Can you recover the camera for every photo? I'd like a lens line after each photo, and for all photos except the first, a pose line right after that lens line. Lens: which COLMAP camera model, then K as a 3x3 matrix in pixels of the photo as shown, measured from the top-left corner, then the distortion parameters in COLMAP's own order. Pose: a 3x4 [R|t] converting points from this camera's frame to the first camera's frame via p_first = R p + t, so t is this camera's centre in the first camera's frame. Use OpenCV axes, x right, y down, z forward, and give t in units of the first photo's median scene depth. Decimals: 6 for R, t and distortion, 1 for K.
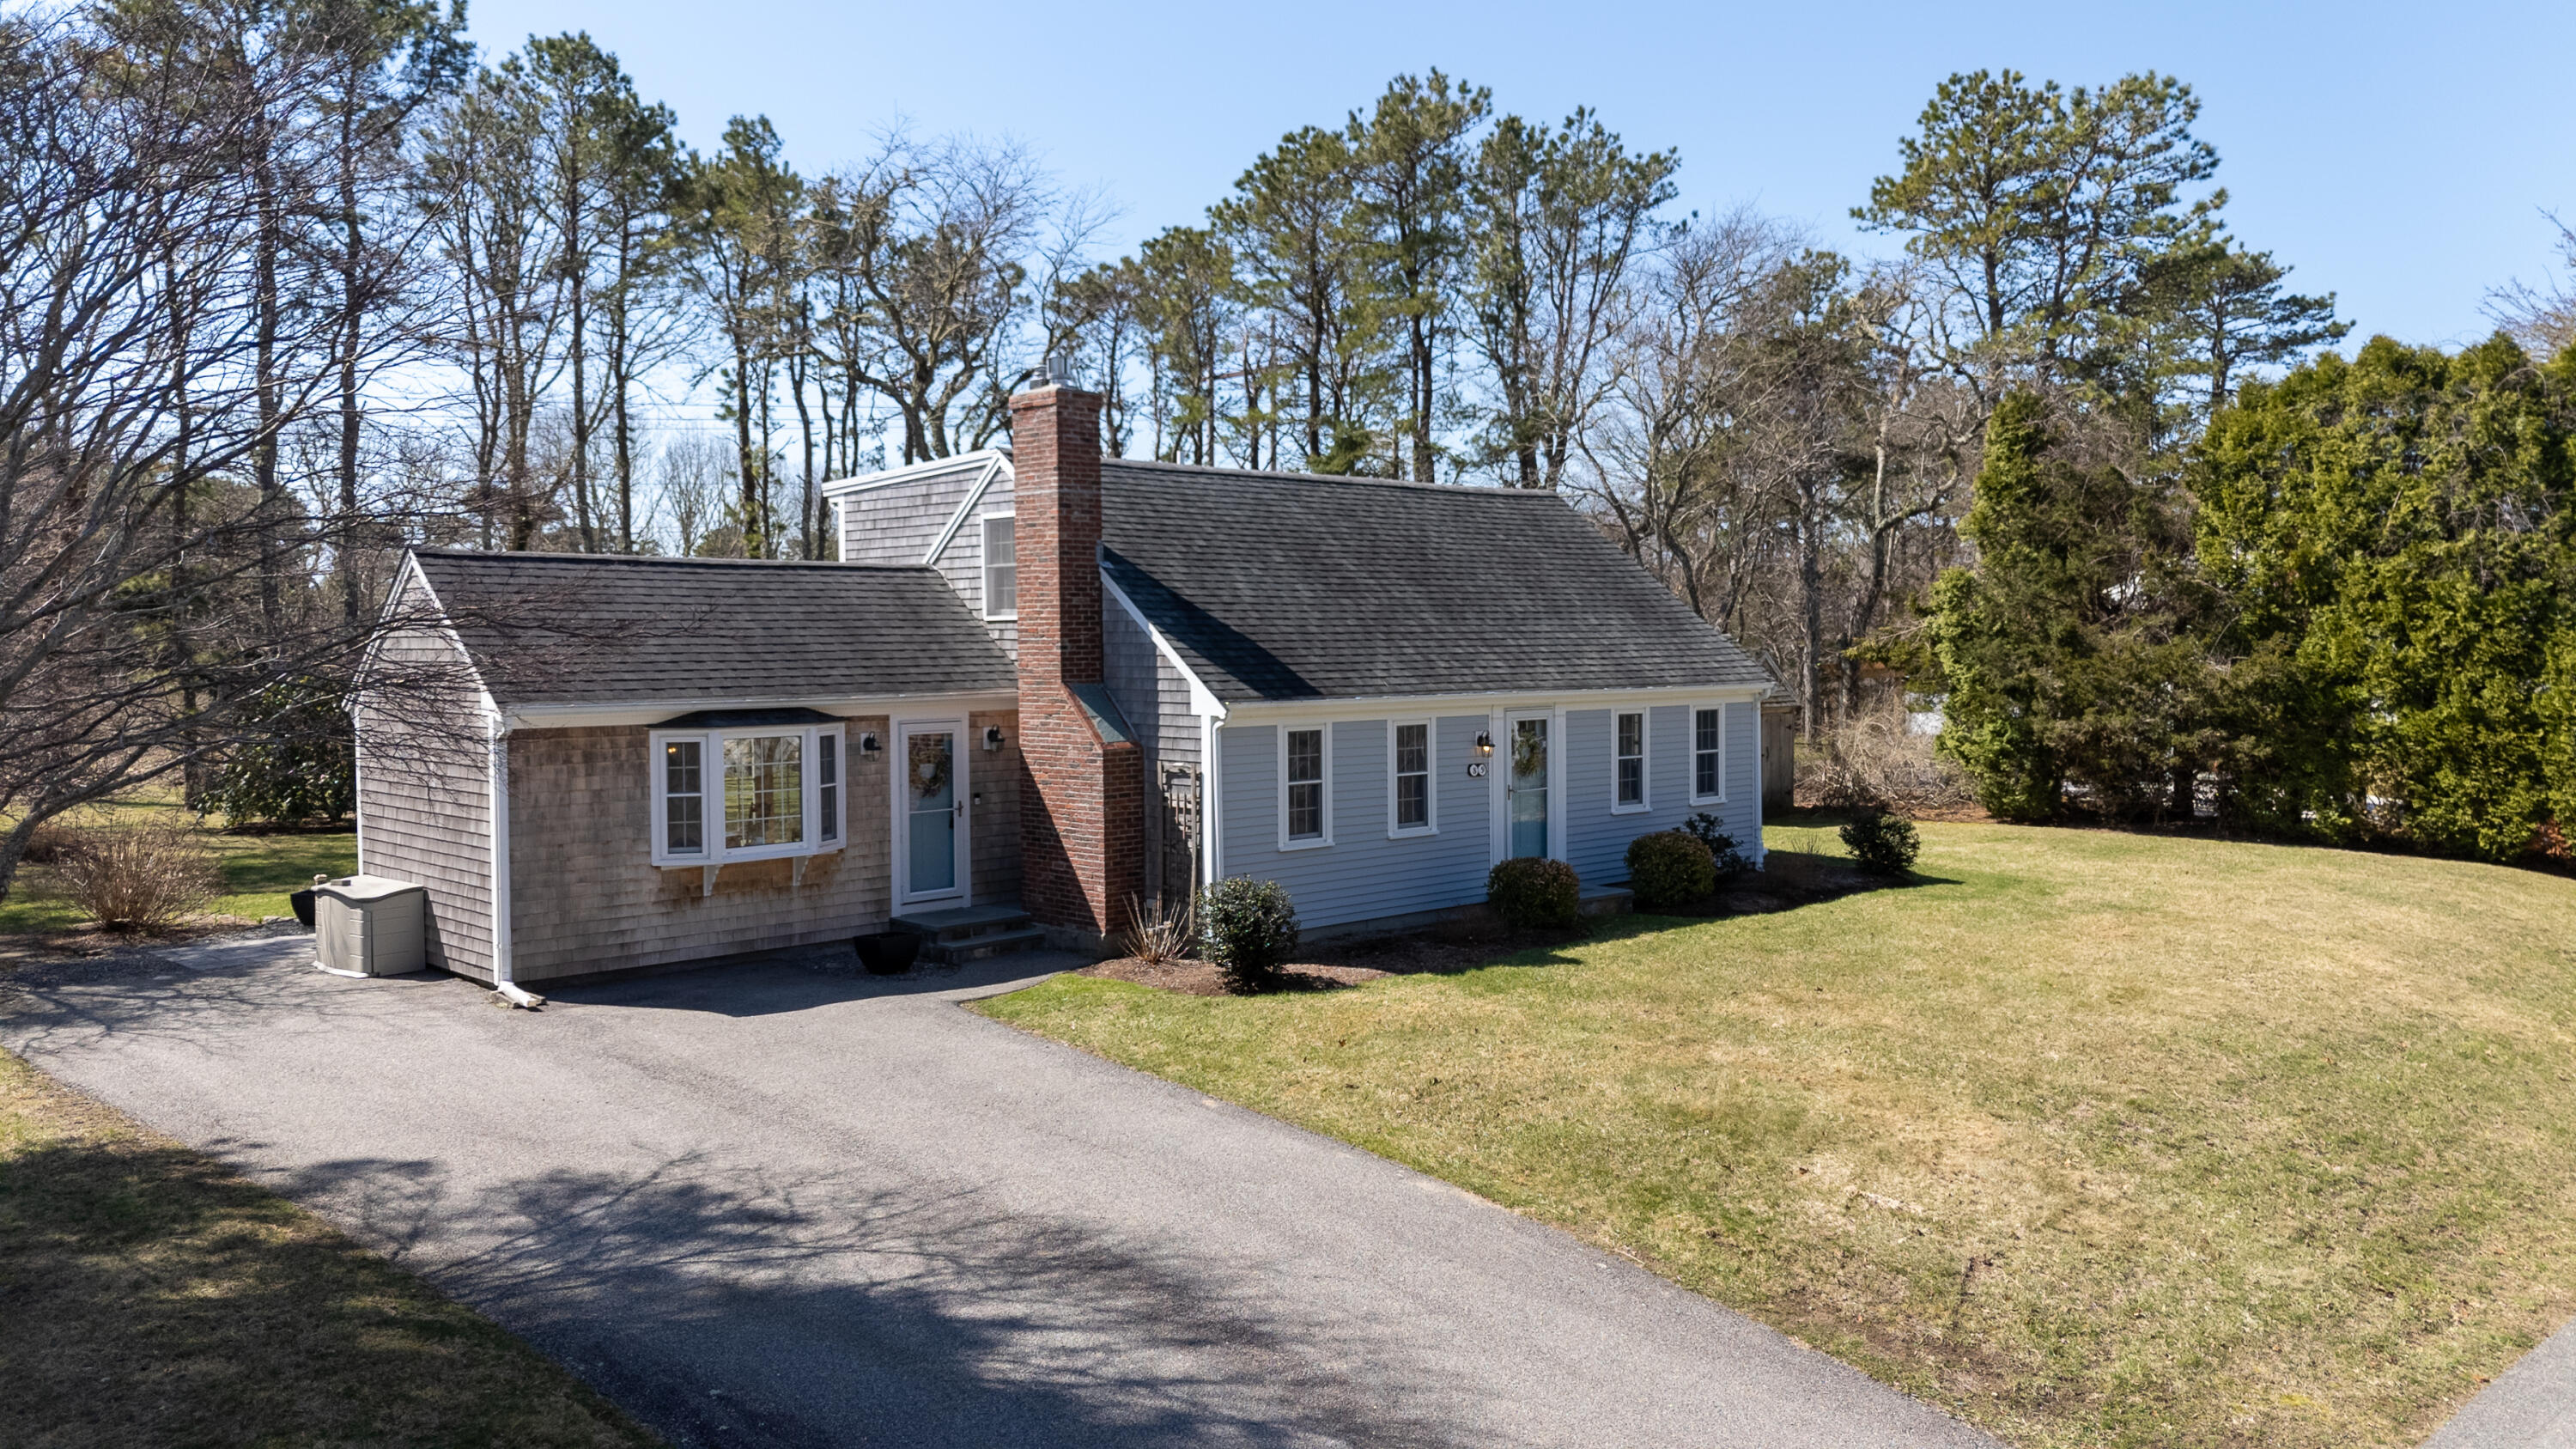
lens RADIAL K [[1889.8, 0, 1292.5], [0, 1889.8, 715.8], [0, 0, 1]] dist [0.083898, -0.084653]
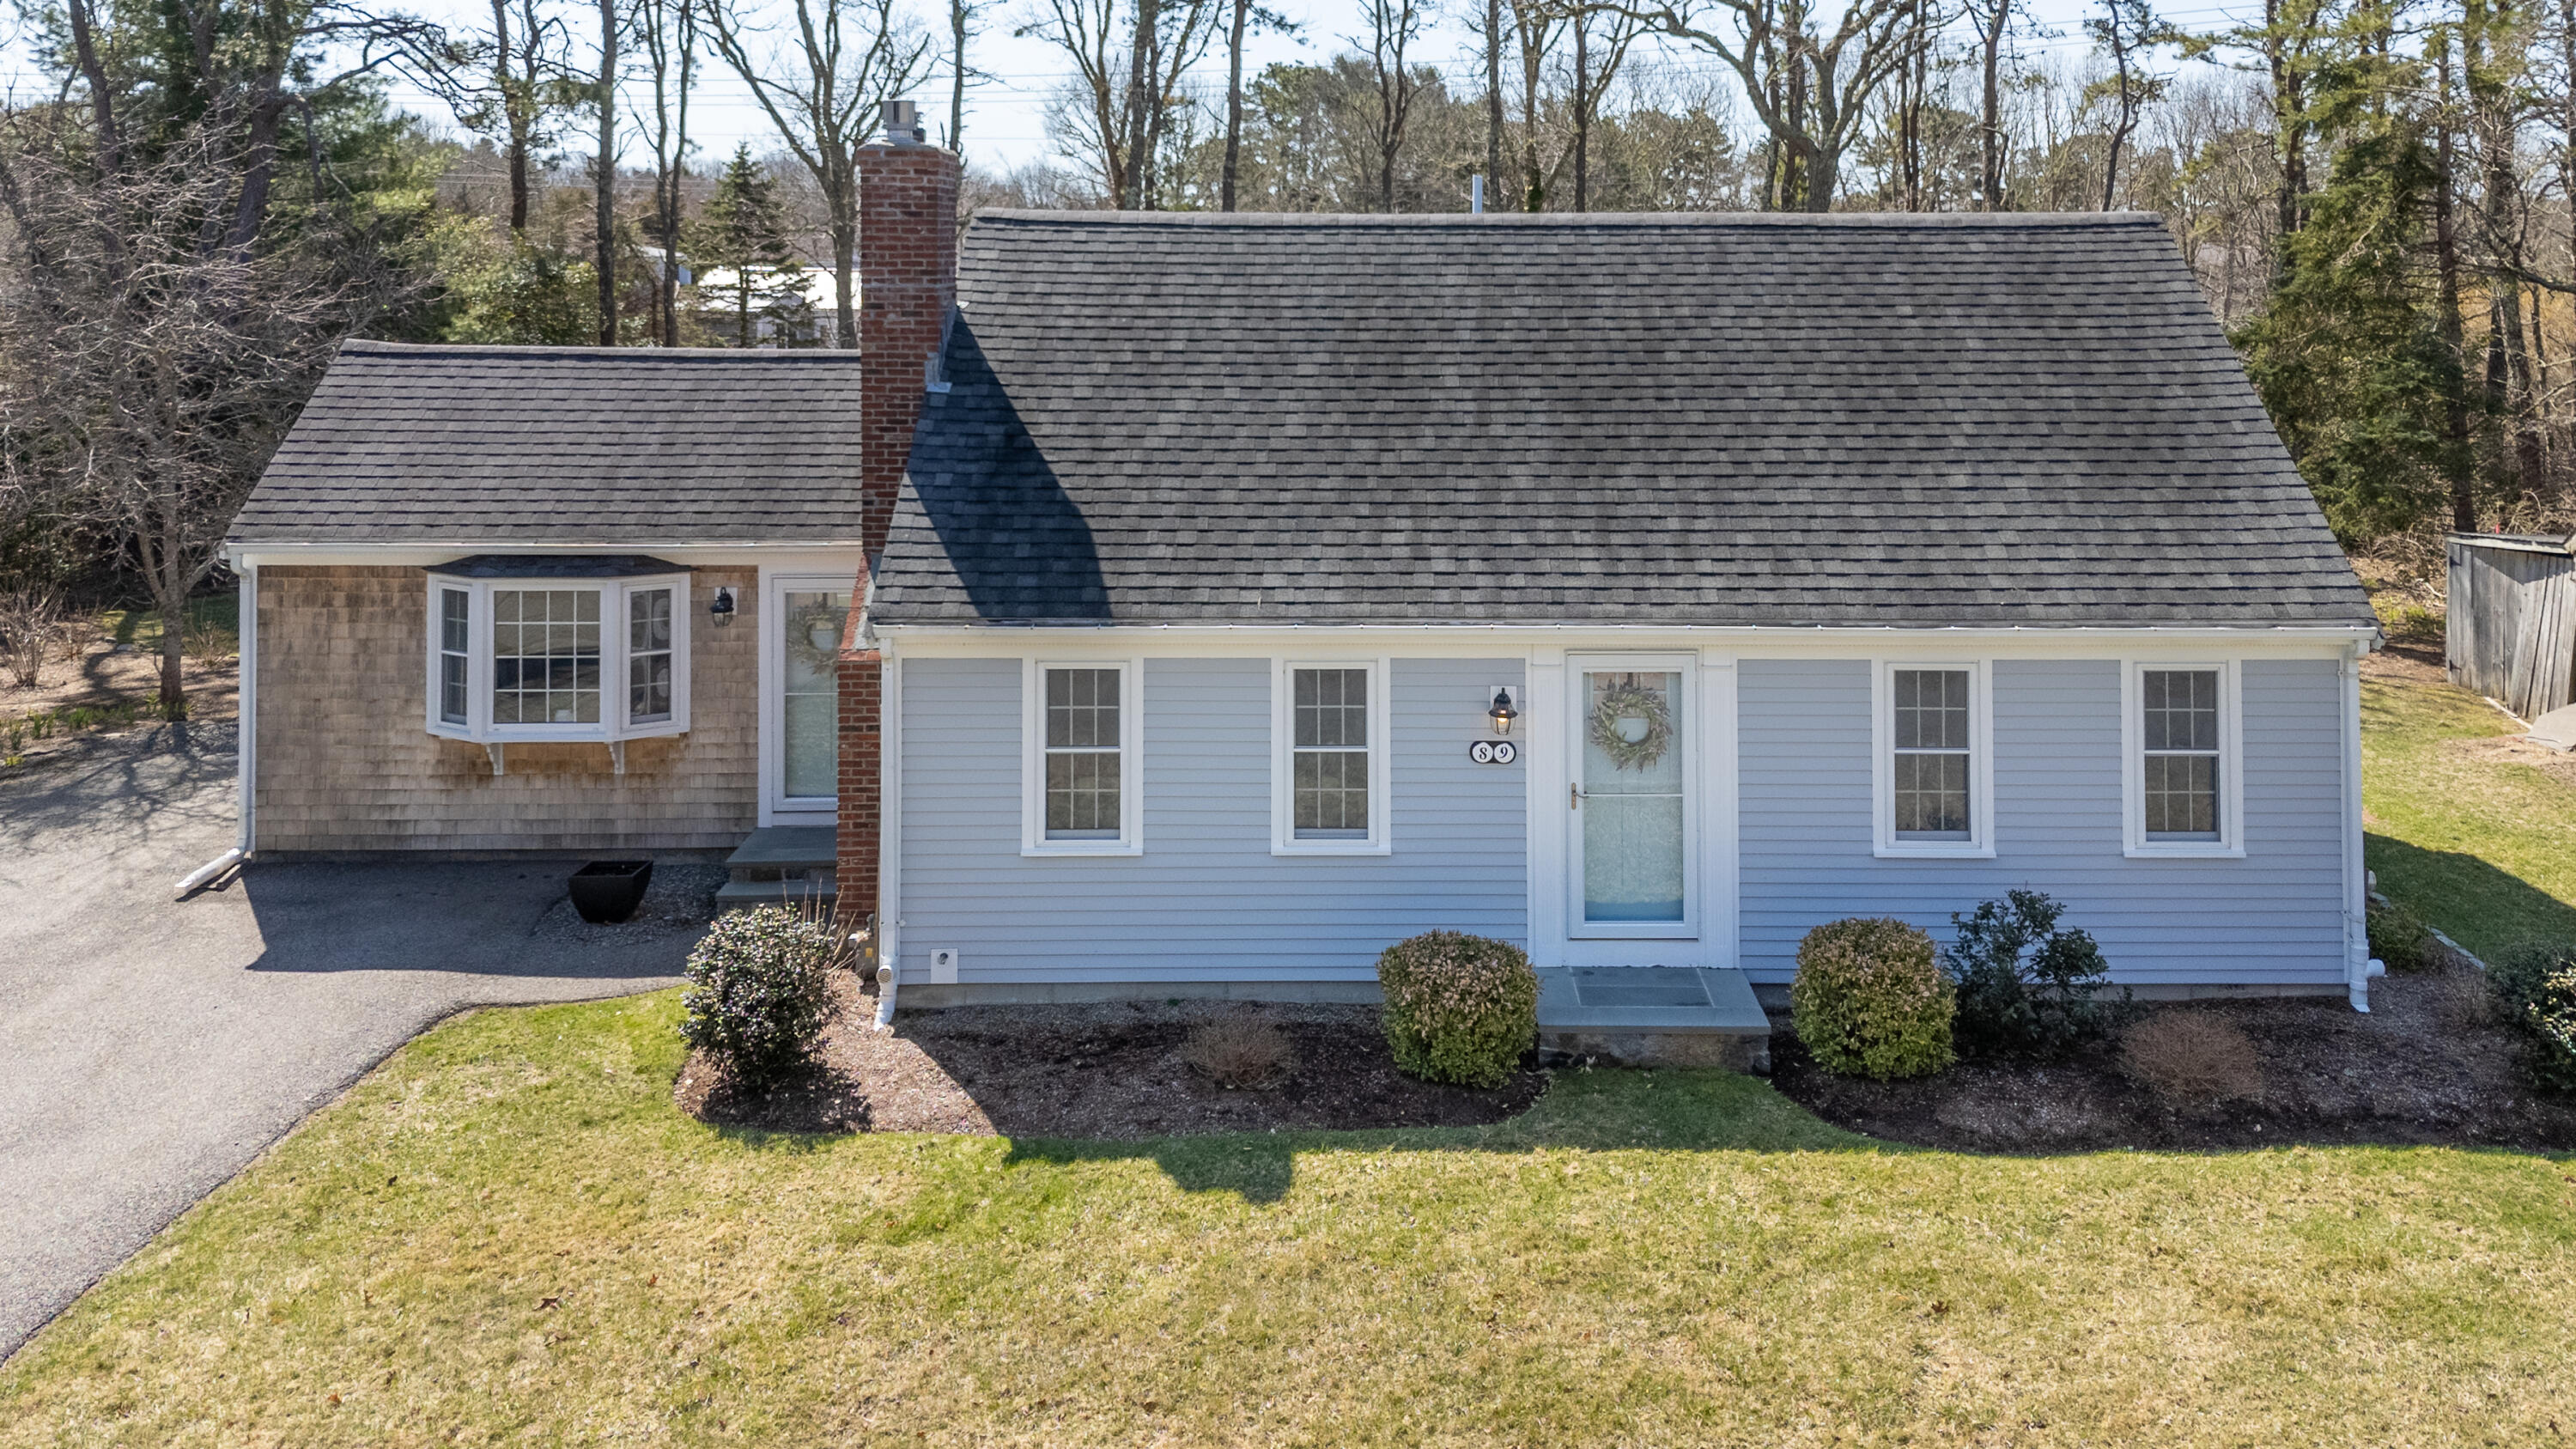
lens RADIAL K [[2032.7, 0, 1376.3], [0, 2032.7, 273.4], [0, 0, 1]] dist [0.062111, -0.049560]
pose [[0.731980, 0.014884, -0.681163, 0.553052], [-0.043343, 0.998754, -0.024754, -0.112735], [0.679946, 0.047643, 0.731713, 0.565669]]
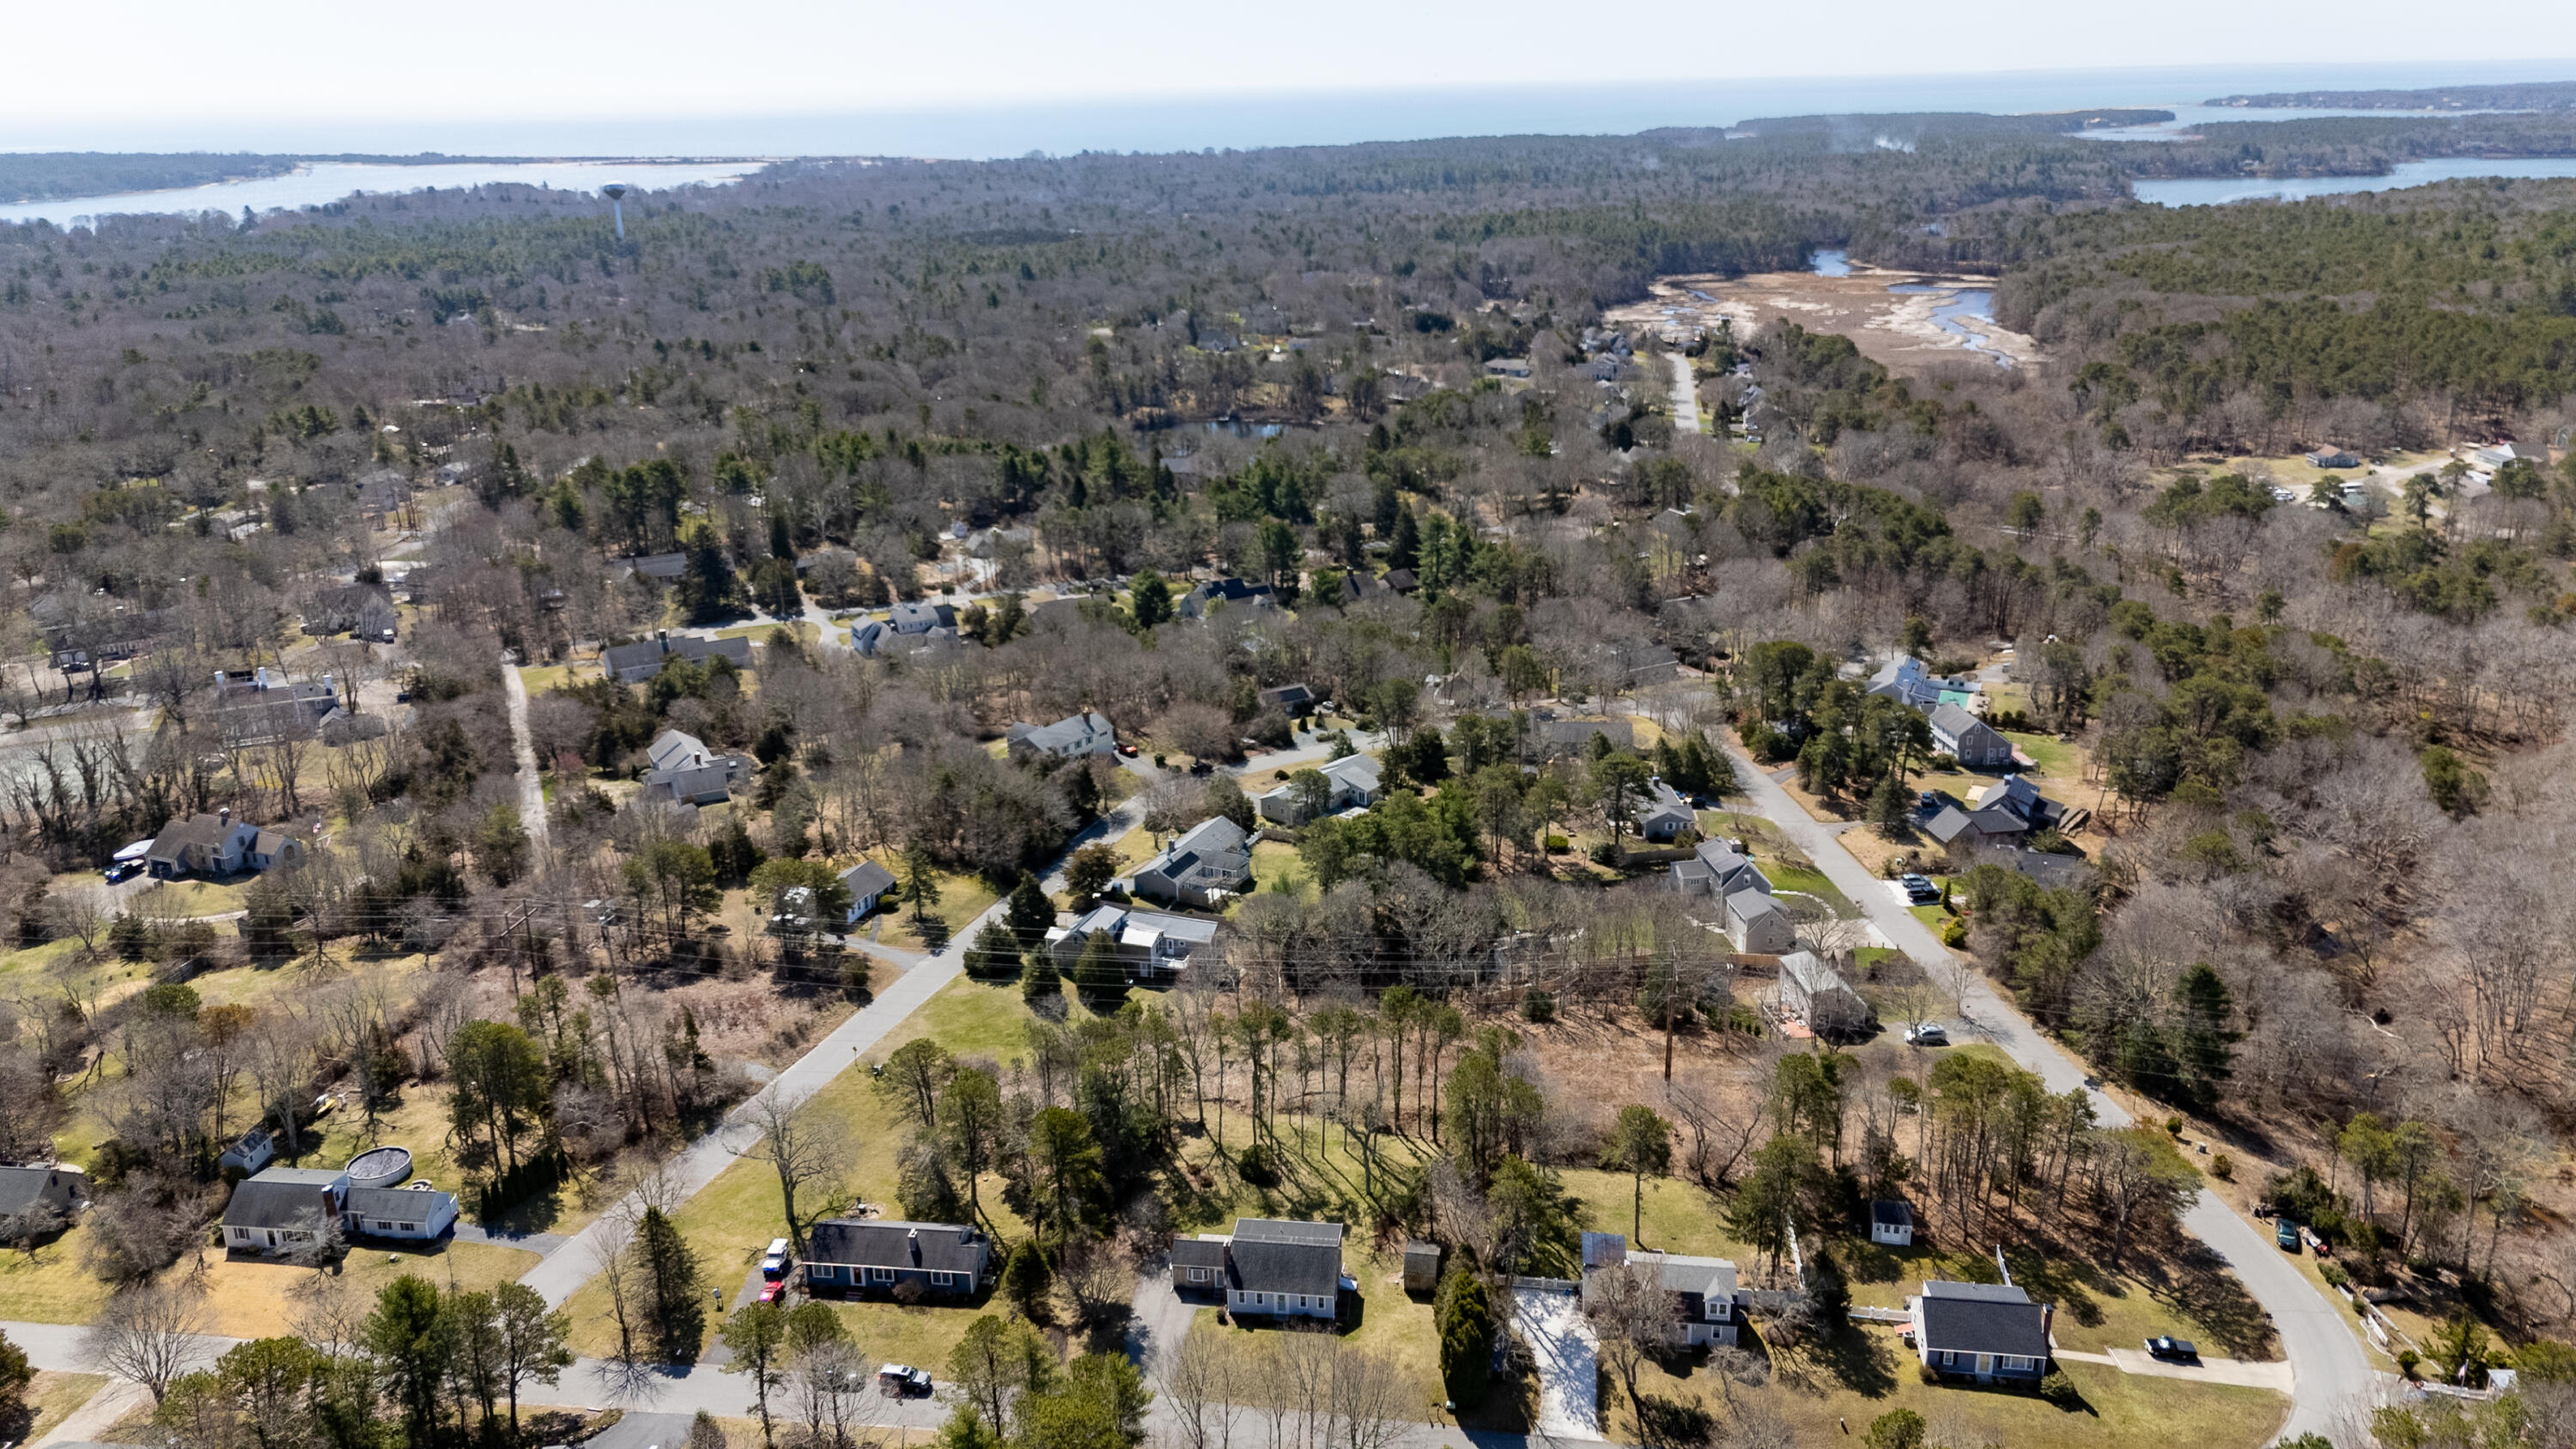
lens RADIAL K [[1889.8, 0, 1292.5], [0, 1889.8, 715.8], [0, 0, 1]] dist [0.083898, -0.084653]
pose [[0.632111, 0.248909, -0.733812, 6.093603], [-0.029407, 0.954027, 0.298275, -5.287905], [0.774319, -0.166963, 0.610371, -3.843606]]
